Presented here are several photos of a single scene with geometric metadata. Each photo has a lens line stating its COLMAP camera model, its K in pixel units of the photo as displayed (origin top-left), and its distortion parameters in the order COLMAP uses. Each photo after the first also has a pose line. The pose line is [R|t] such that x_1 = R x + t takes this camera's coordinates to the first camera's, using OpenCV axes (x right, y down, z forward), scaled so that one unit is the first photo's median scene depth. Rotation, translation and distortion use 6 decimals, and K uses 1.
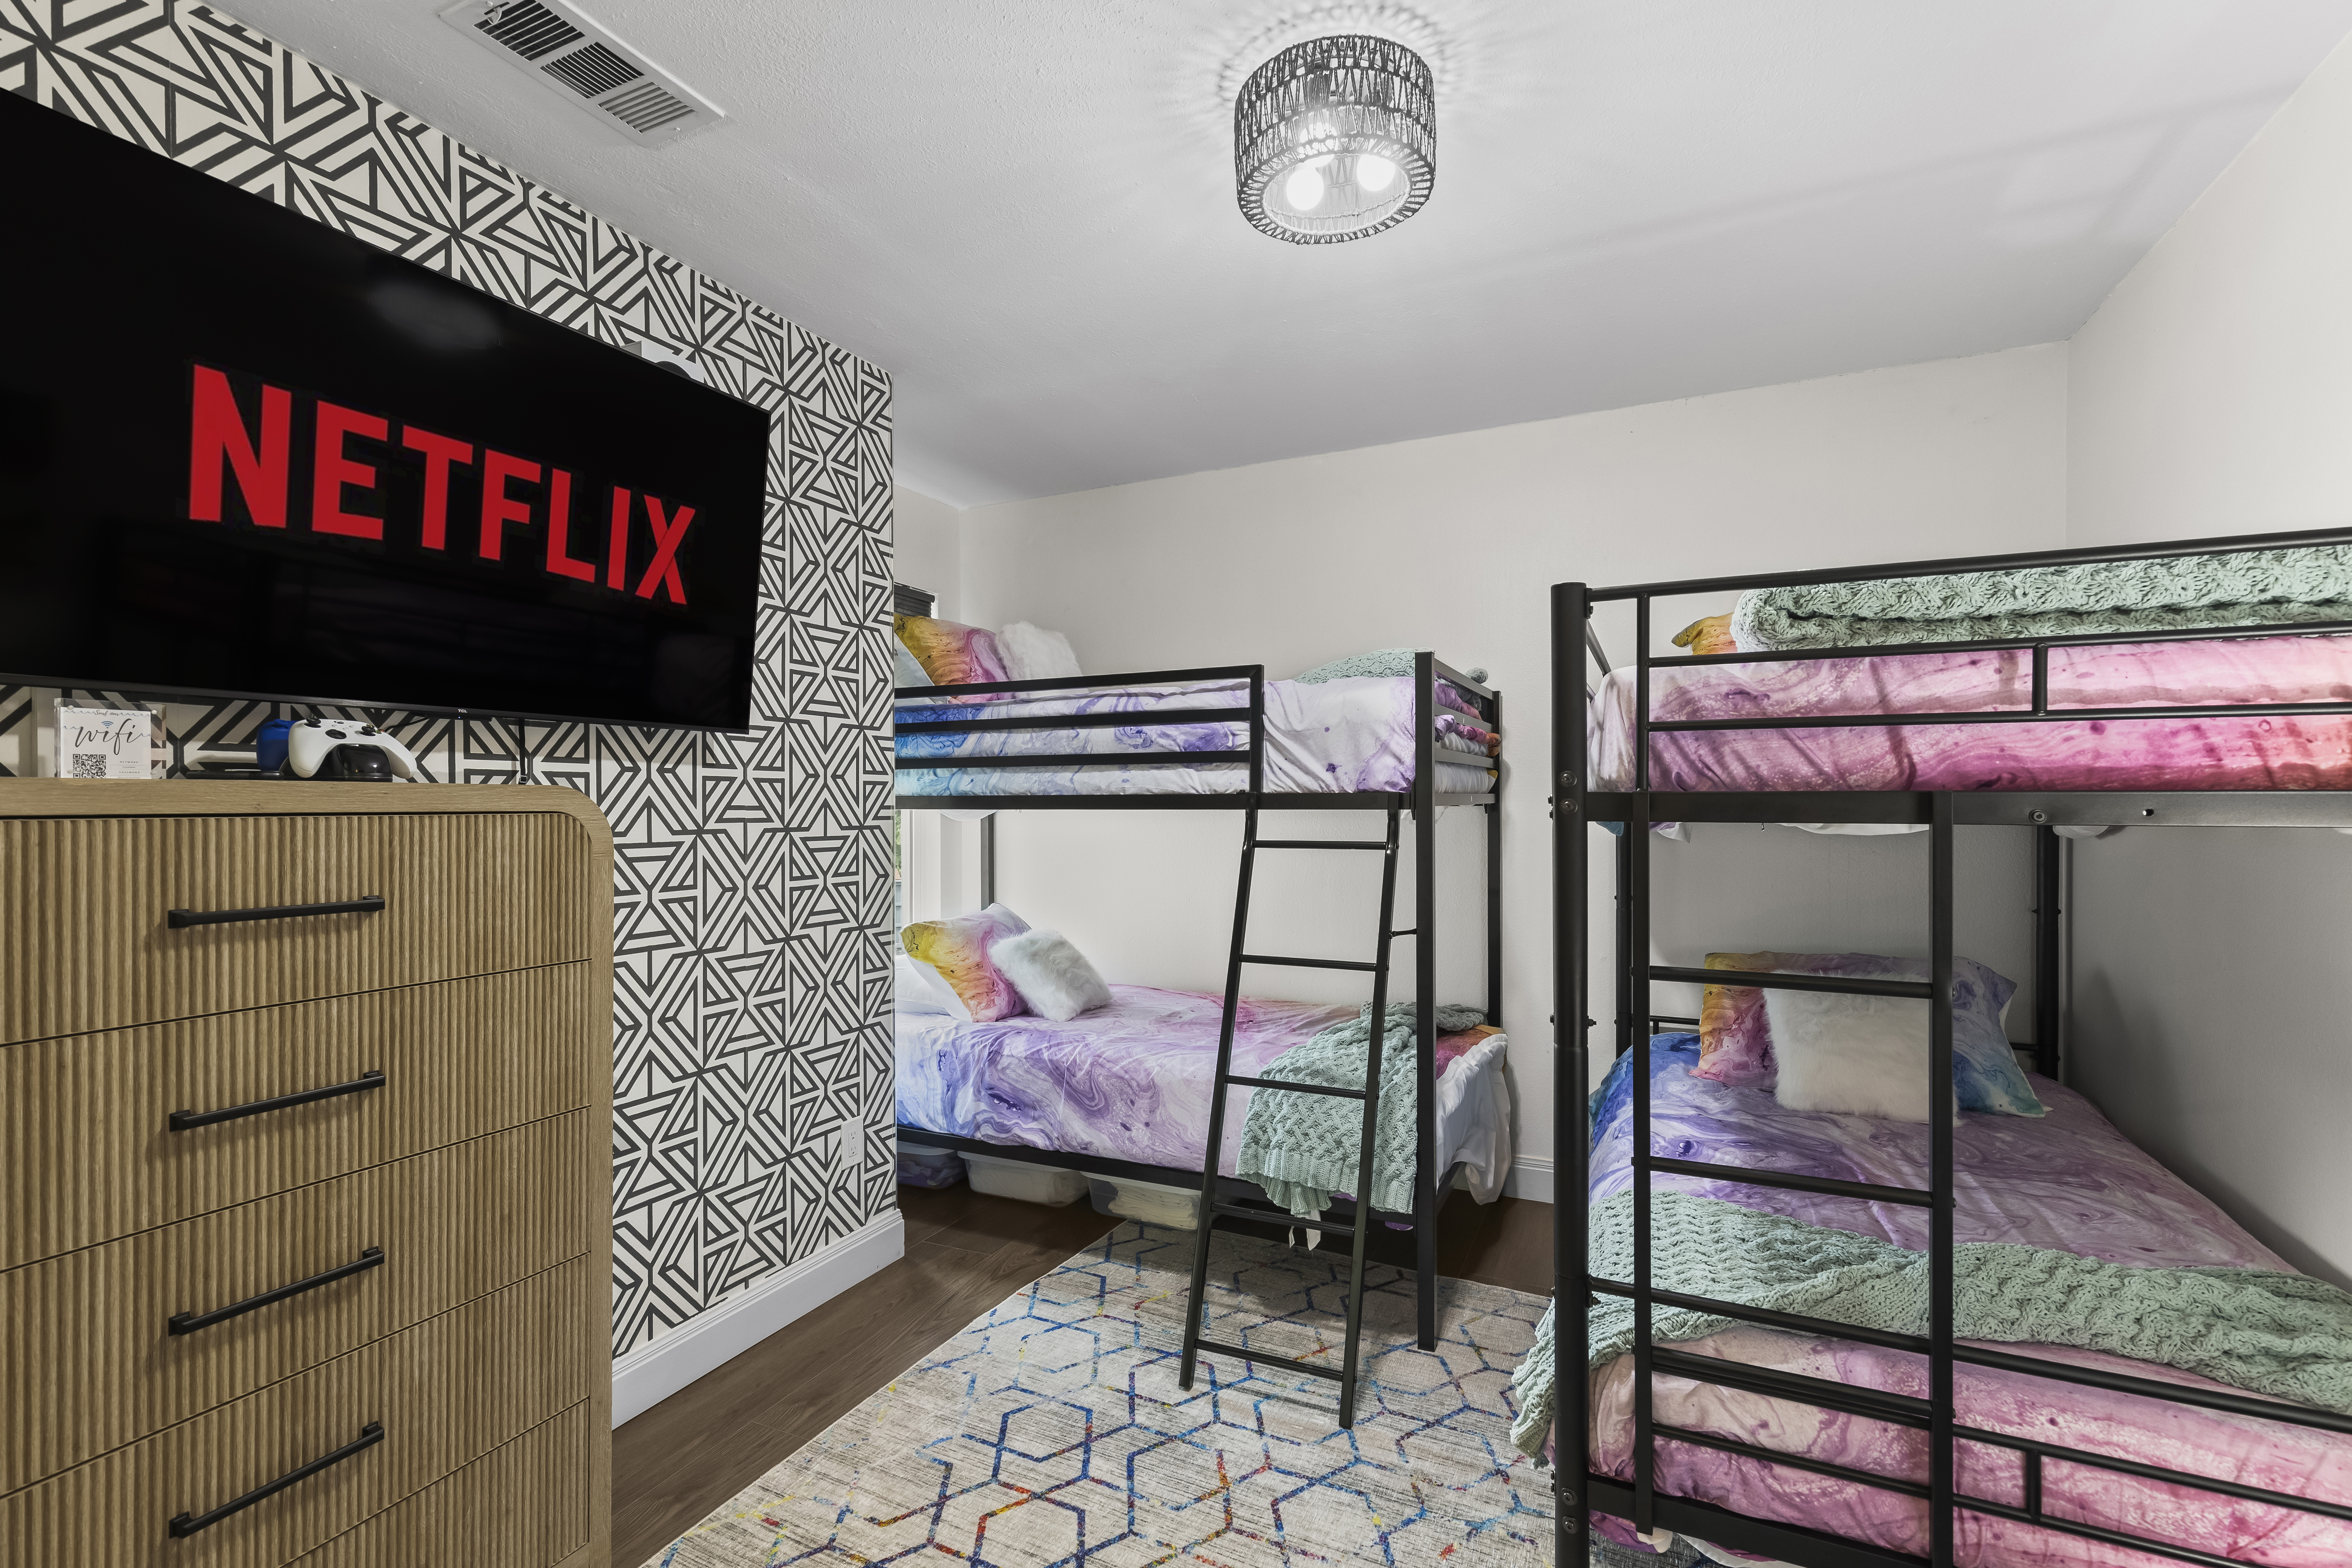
lens RADIAL K [[1060.1, 0, 1158.3], [0, 1060.1, 784.7], [0, 0, 1]] dist [0.001975, -0.000026]
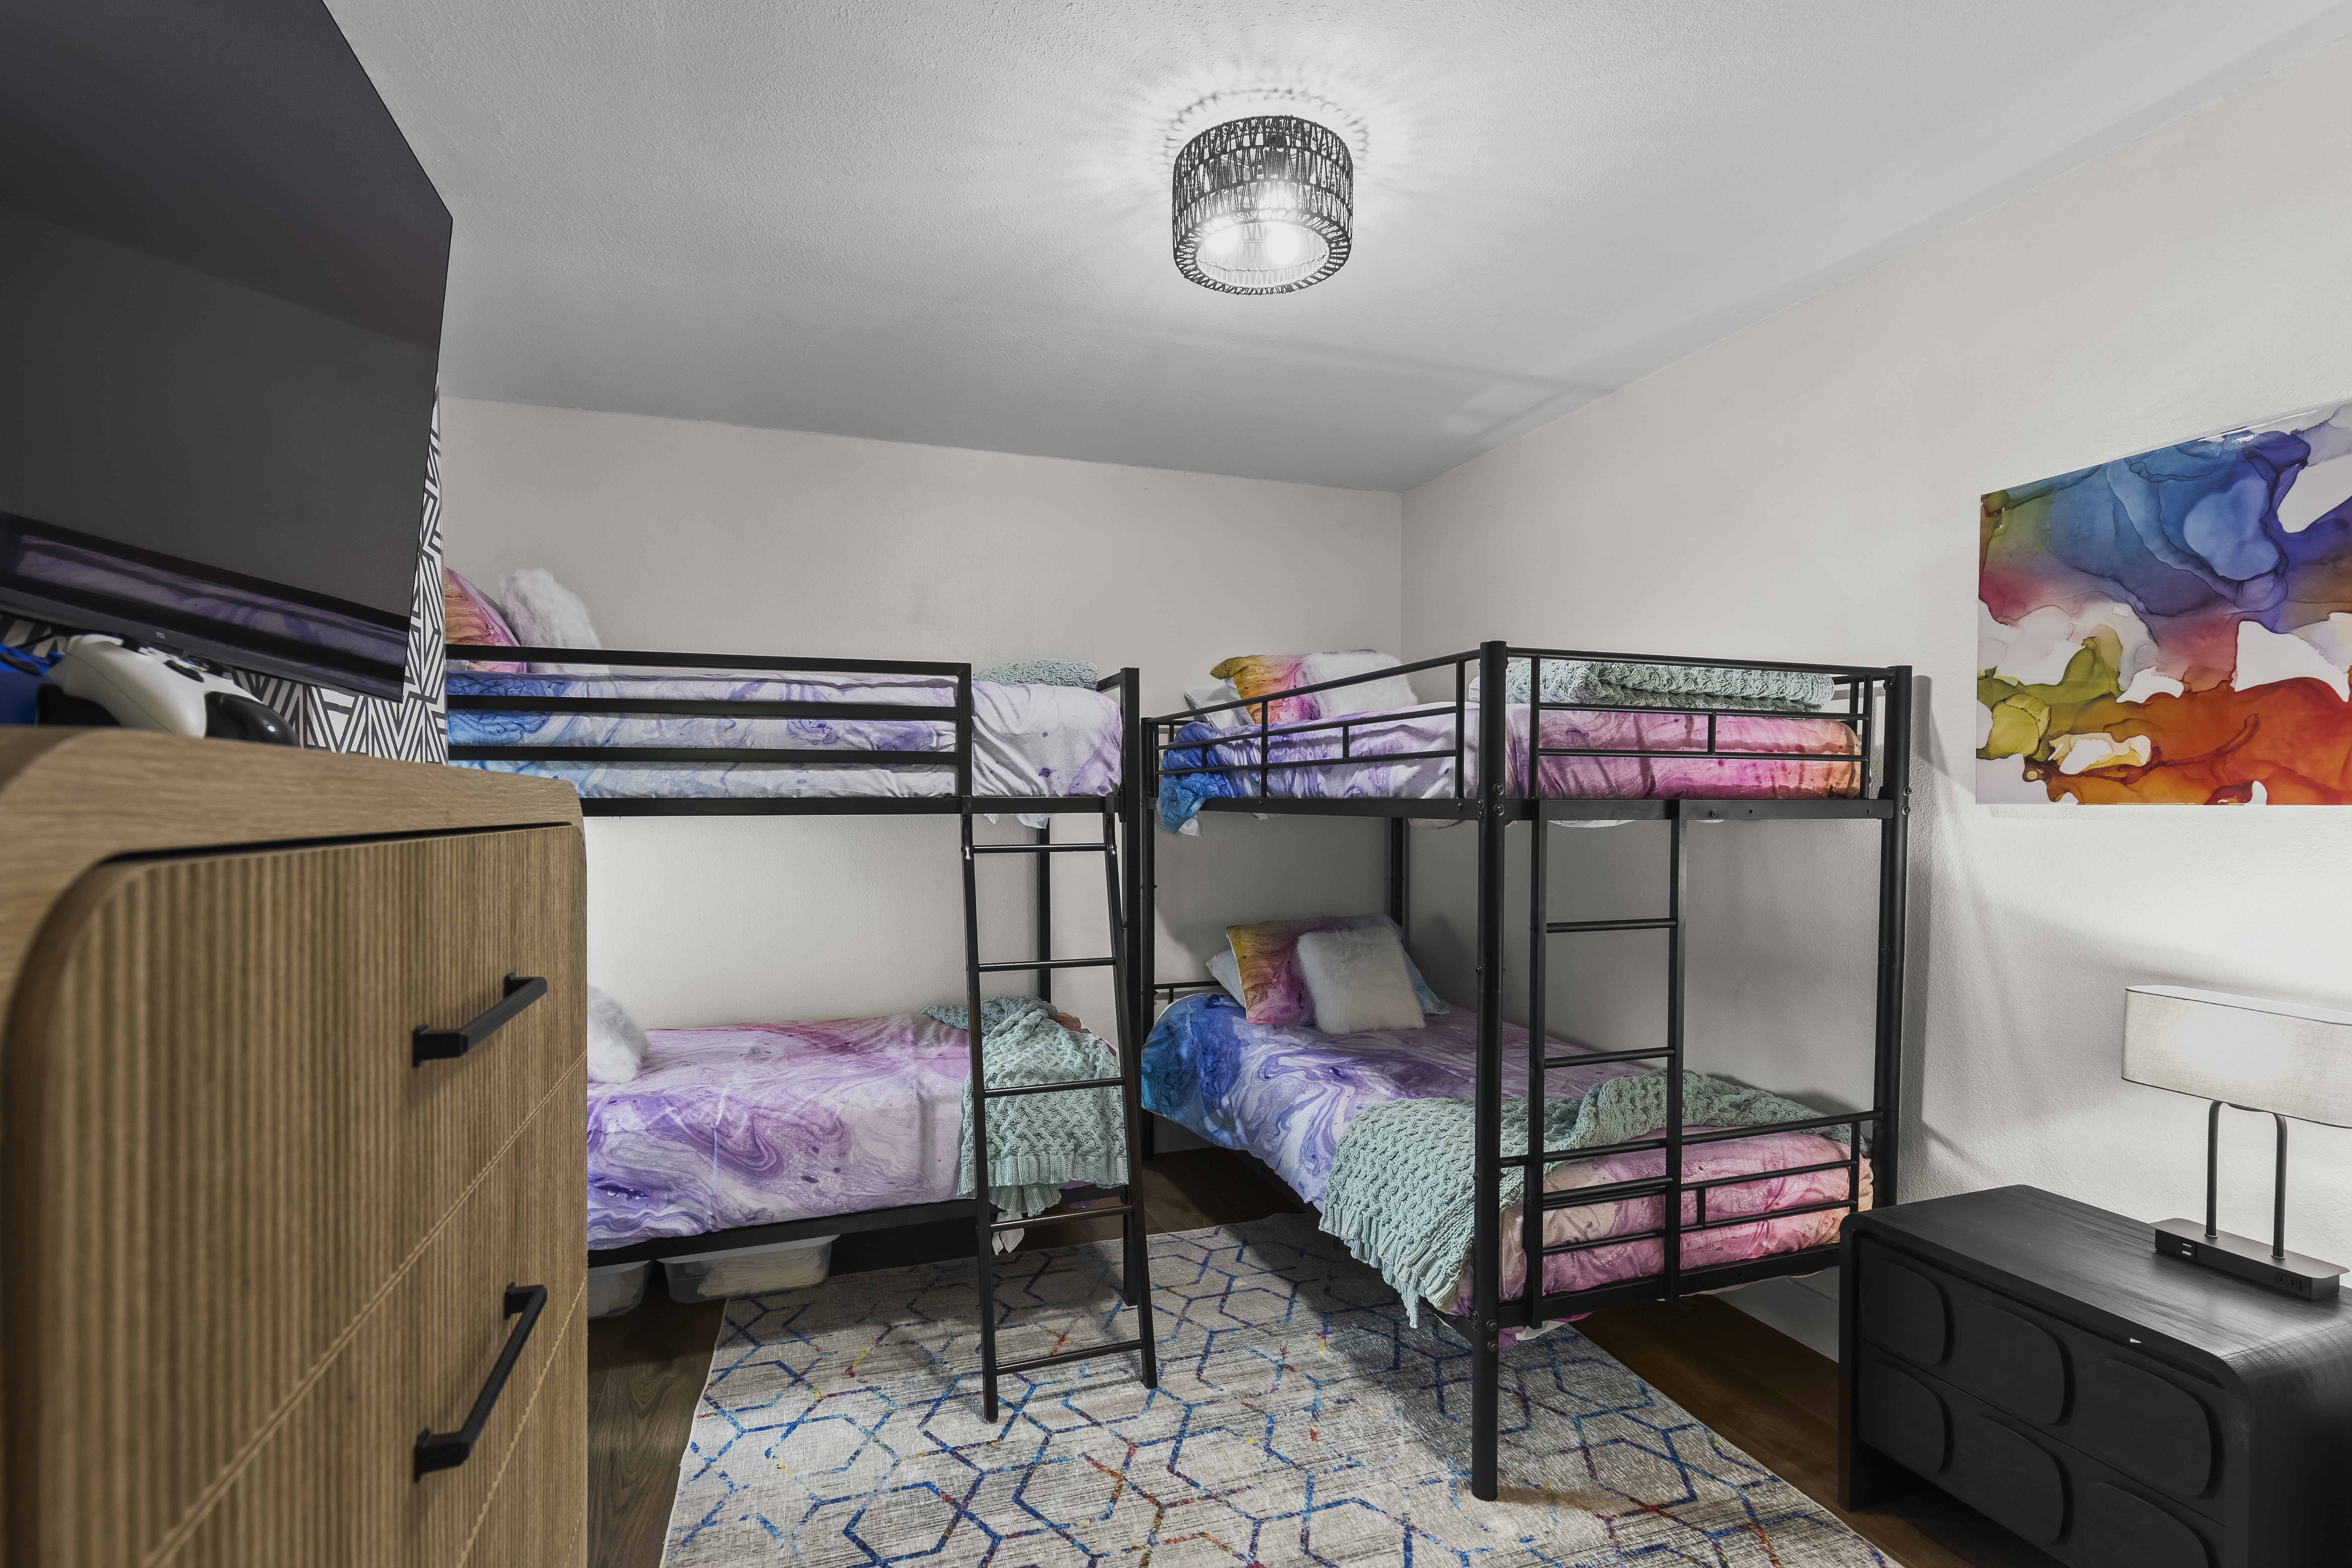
lens RADIAL K [[1067.2, 0, 1162.0], [0, 1067.2, 806.2], [0, 0, 1]] dist [0.005160, 0.000001]
pose [[0.711371, -0.003293, 0.702809, -0.474636], [-0.010039, 0.999839, 0.014846, 0.000270], [-0.702745, -0.017617, 0.711224, 0.191751]]
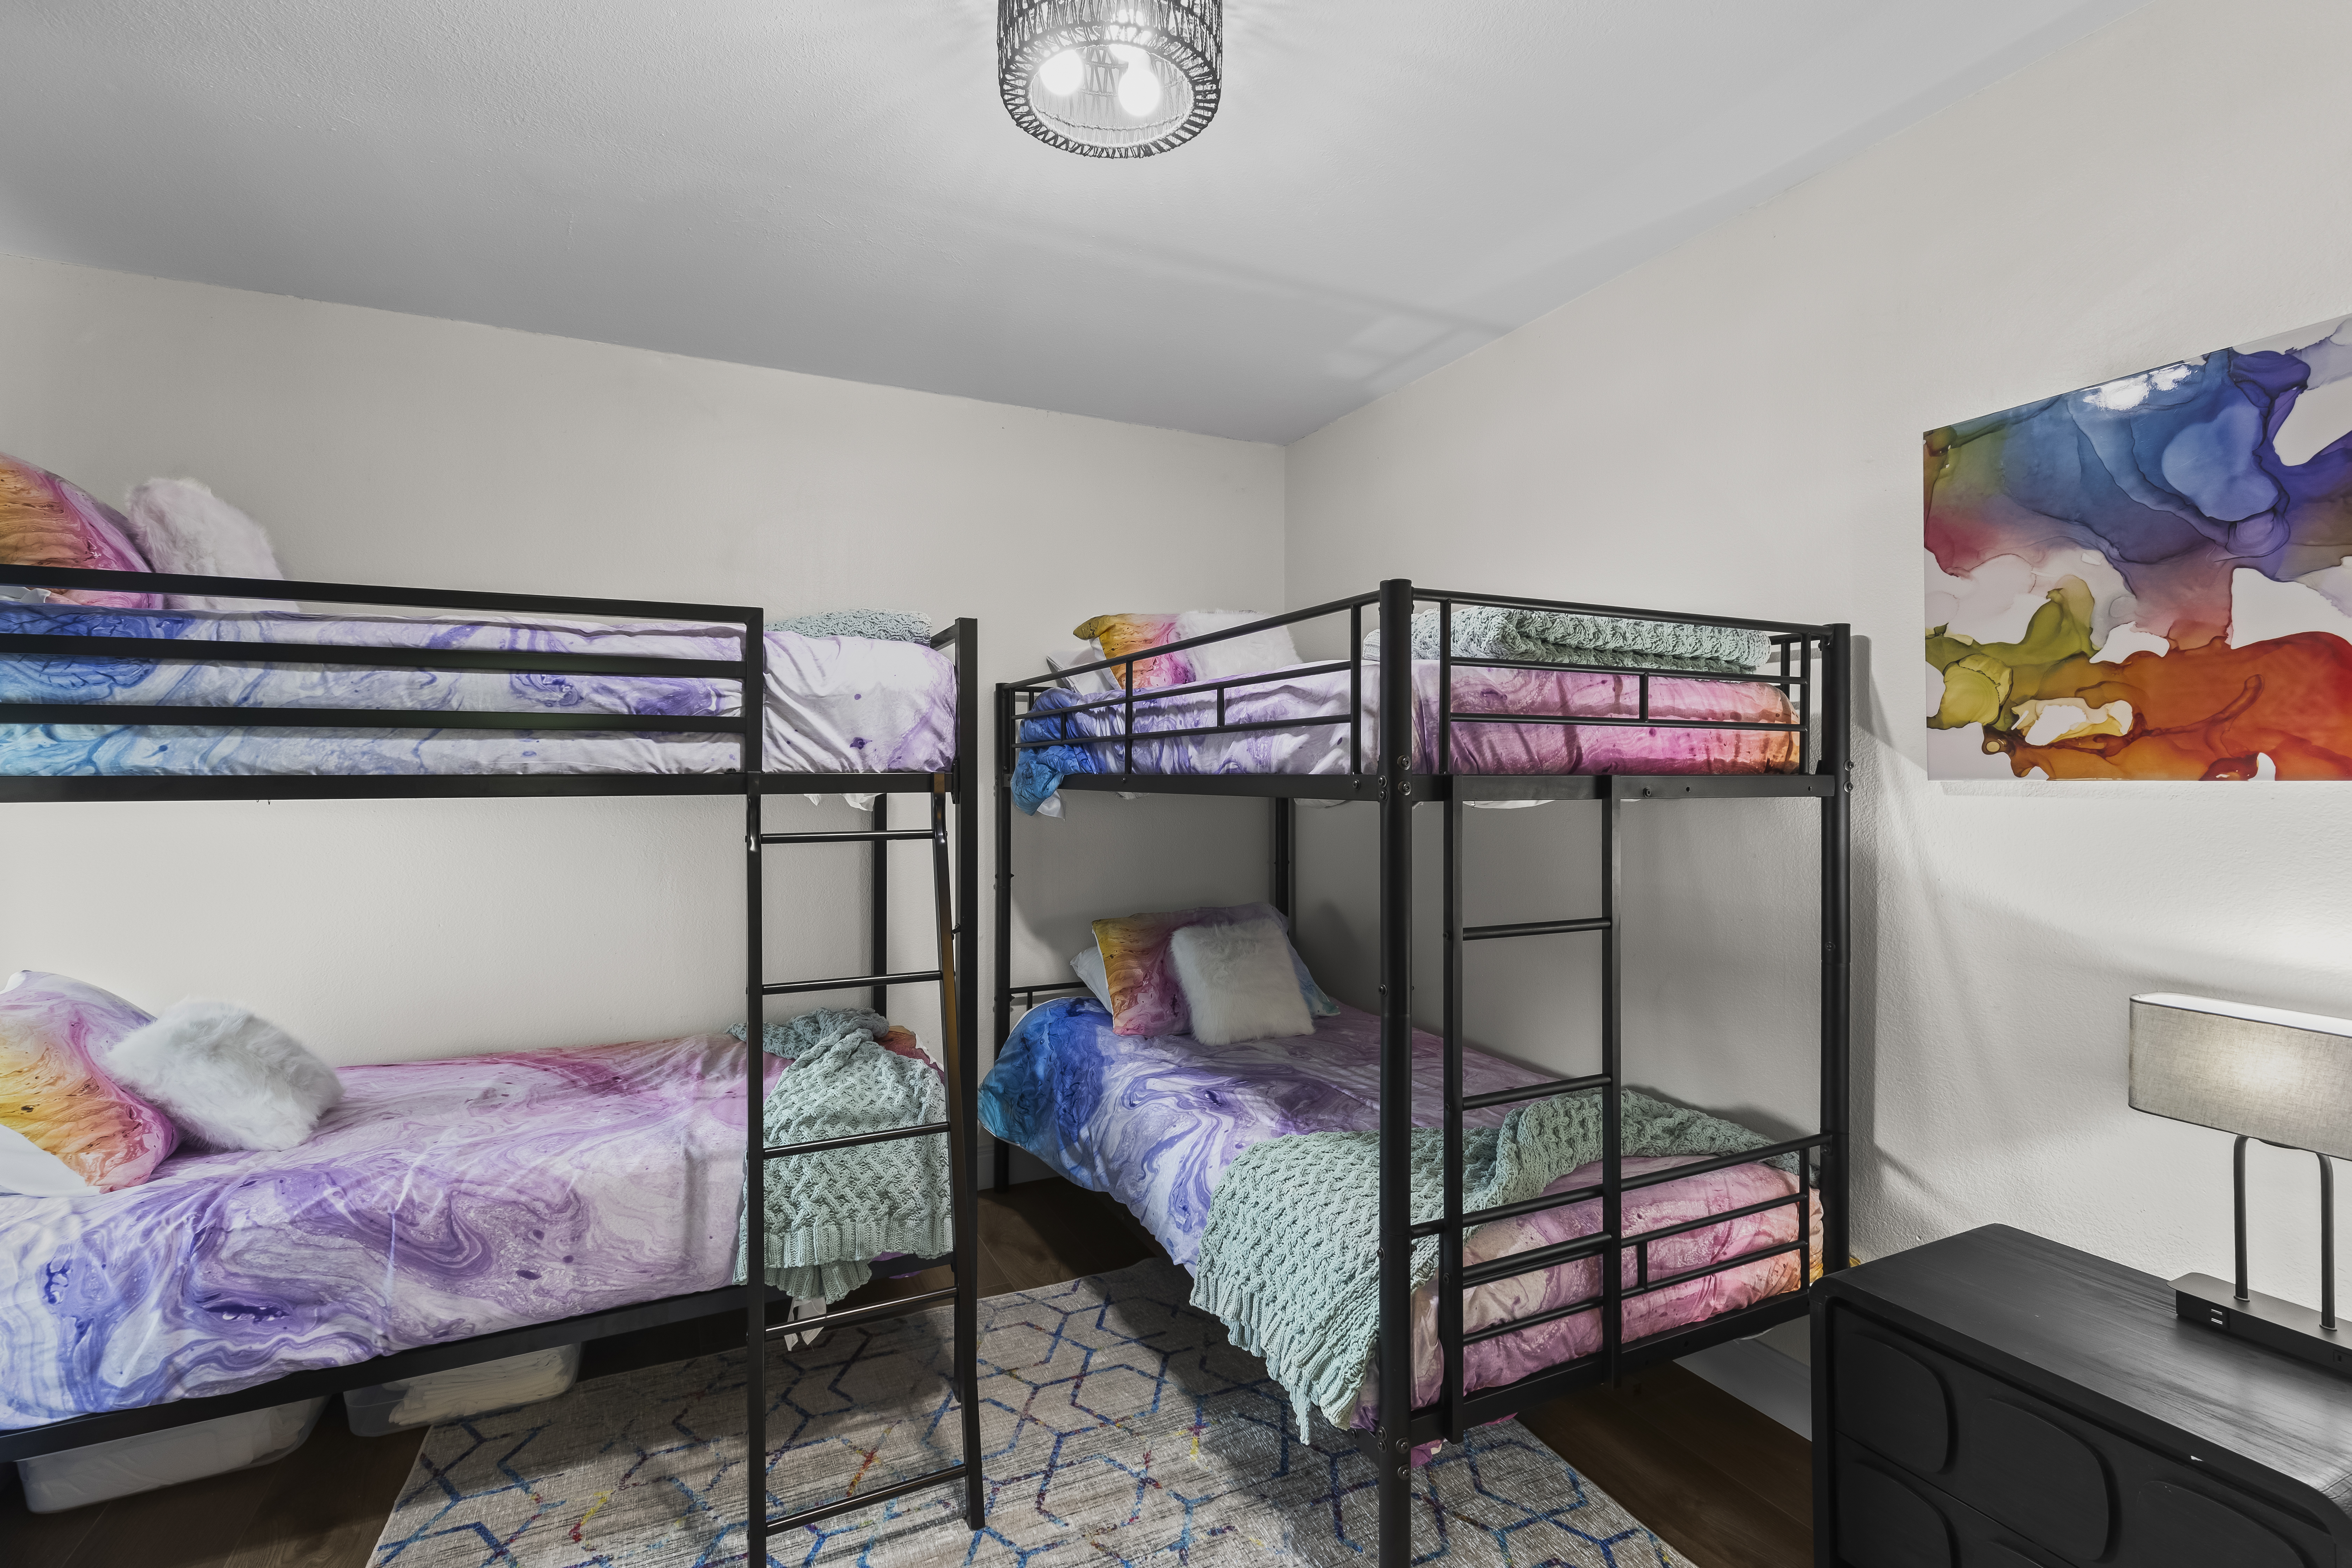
lens RADIAL K [[1064.5, 0, 1174.5], [0, 1064.5, 742.4], [0, 0, 1]] dist [0.003546, -0.000450]
pose [[0.625696, 0.024747, 0.779674, -0.330635], [-0.009453, 0.999664, -0.024144, 0.001484], [-0.780009, 0.007737, 0.625720, 0.283447]]
